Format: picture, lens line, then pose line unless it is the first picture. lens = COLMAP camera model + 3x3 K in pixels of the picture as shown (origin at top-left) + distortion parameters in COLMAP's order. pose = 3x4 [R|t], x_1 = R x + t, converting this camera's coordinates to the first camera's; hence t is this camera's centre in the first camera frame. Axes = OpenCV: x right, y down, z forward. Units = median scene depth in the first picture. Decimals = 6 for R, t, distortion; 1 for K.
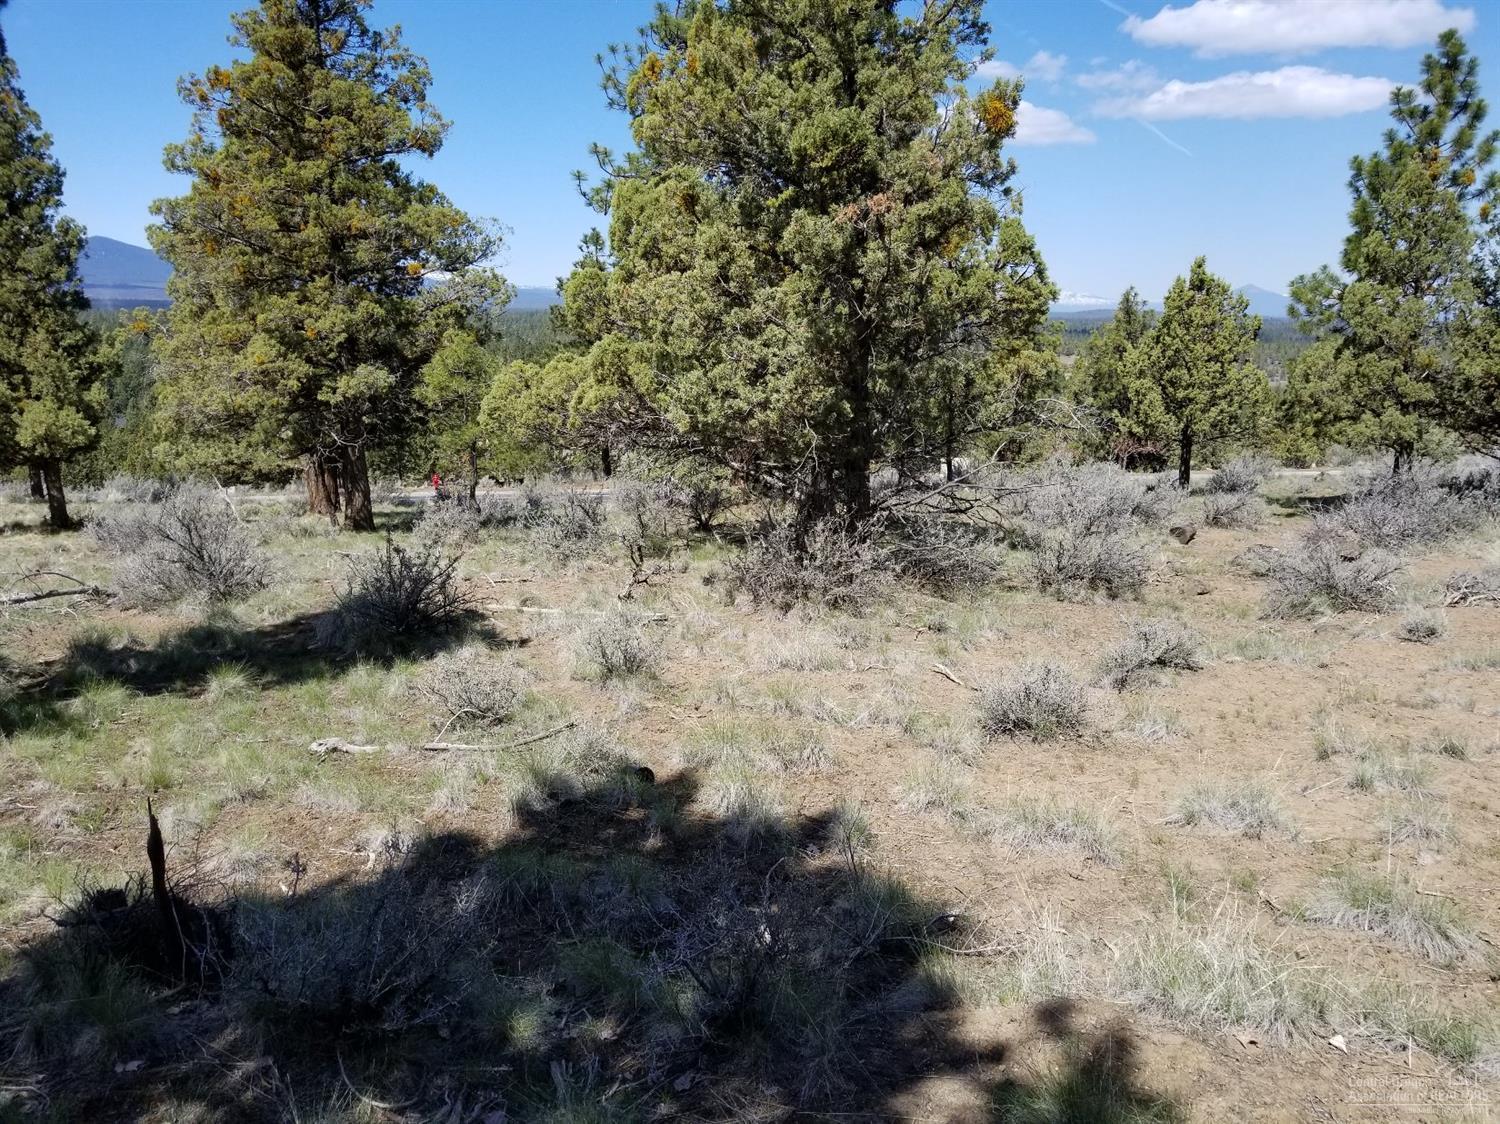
lens RADIAL K [[1105.5, 0, 750.0], [0, 1105.5, 562.0], [0, 0, 1]] dist [0.094875, -0.175974]
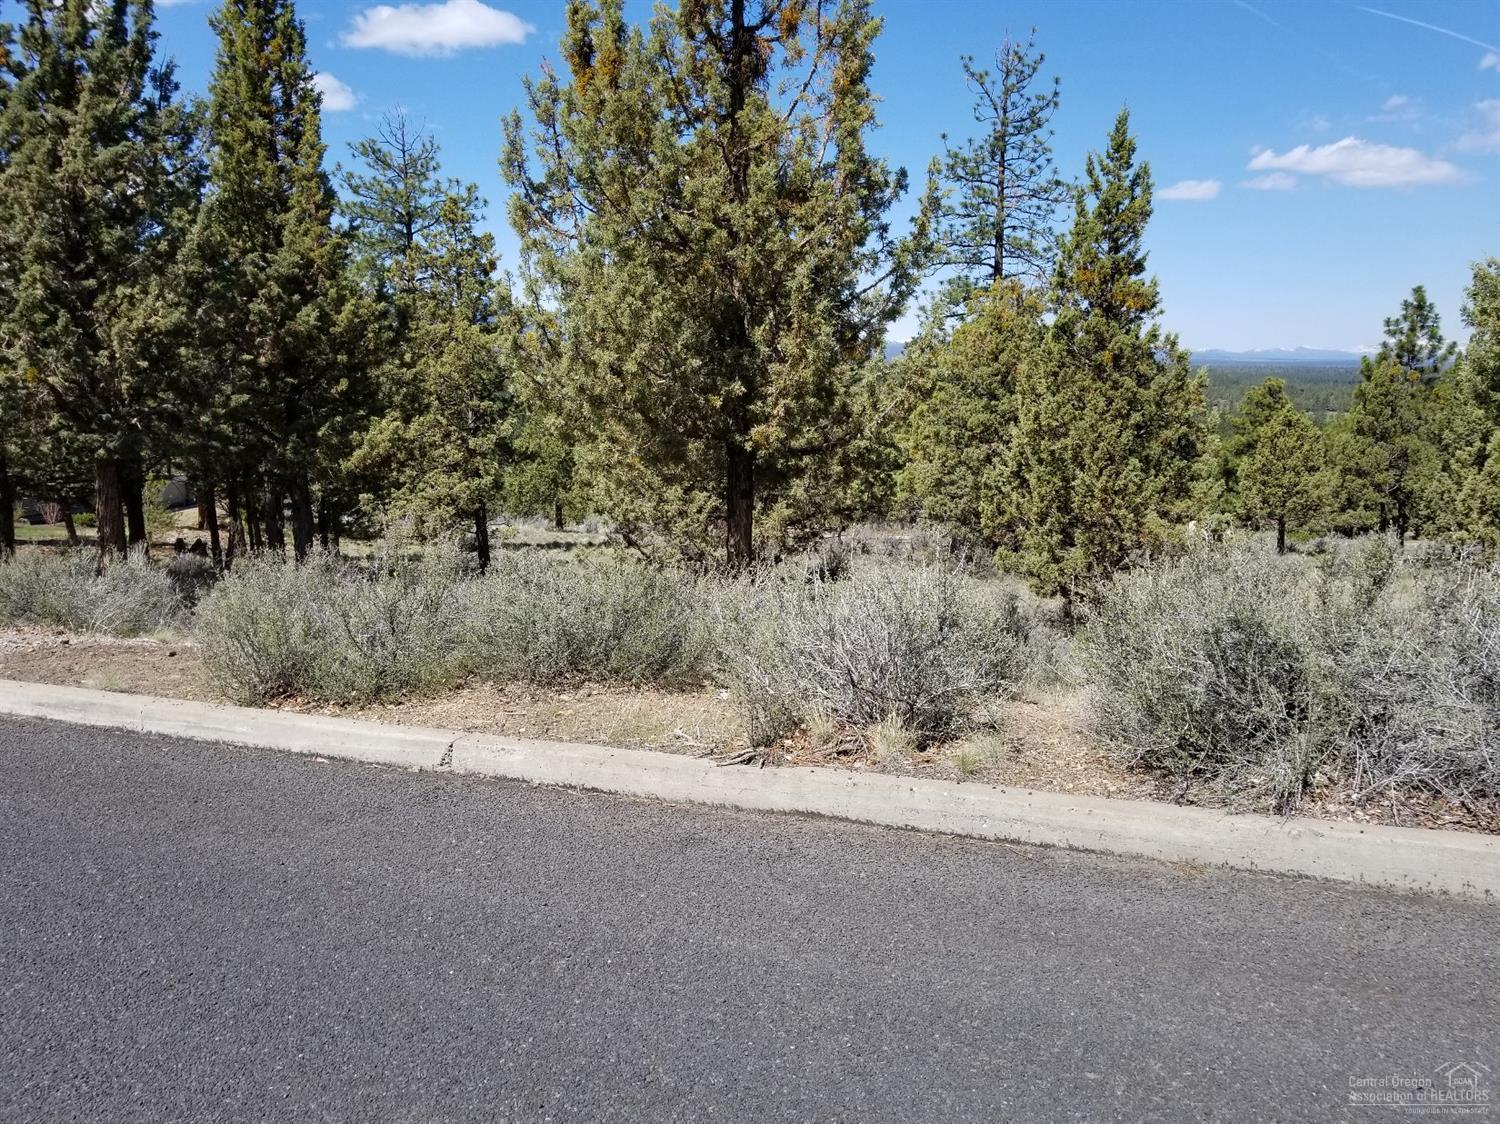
lens RADIAL K [[1105.5, 0, 750.0], [0, 1105.5, 562.0], [0, 0, 1]] dist [0.094875, -0.175974]
pose [[0.960844, 0.047761, -0.272943, 0.143429], [-0.059590, 0.997602, -0.035208, 0.064969], [0.270607, 0.050094, 0.961386, -0.945800]]
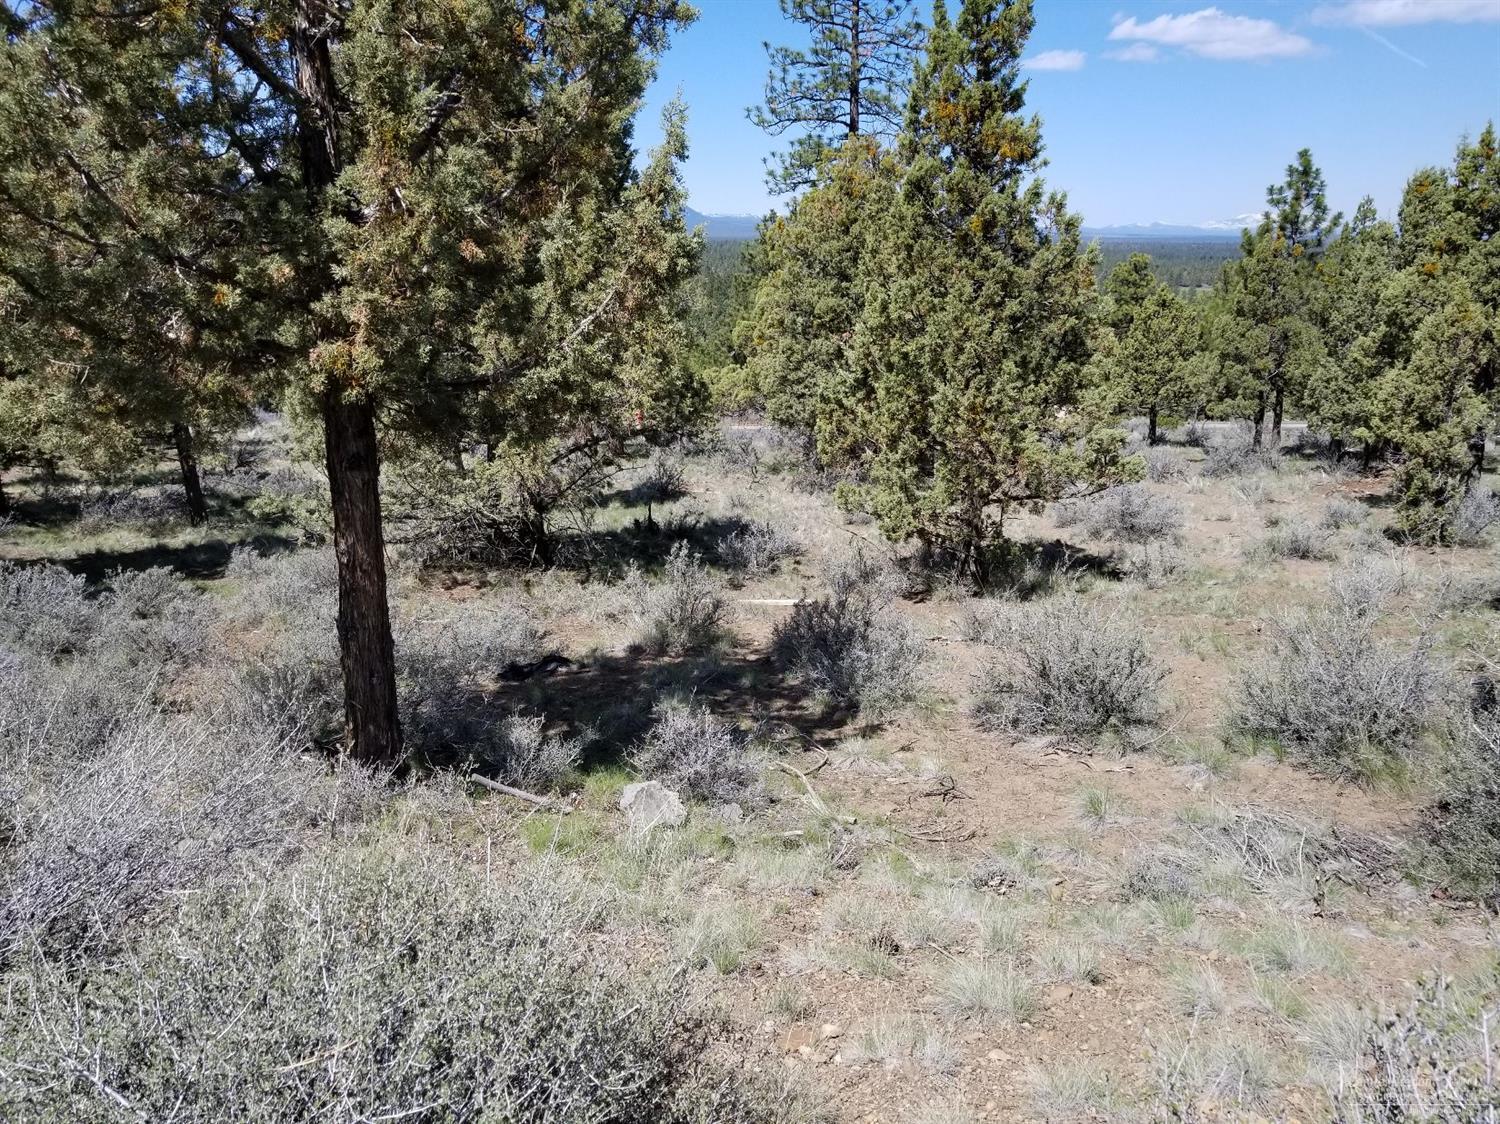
lens RADIAL K [[1105.5, 0, 750.0], [0, 1105.5, 562.0], [0, 0, 1]] dist [0.094875, -0.175974]
pose [[0.986515, 0.043106, -0.157893, 0.147092], [-0.033361, 0.997401, 0.063860, 0.021062], [0.160235, -0.057732, 0.985389, -0.732680]]
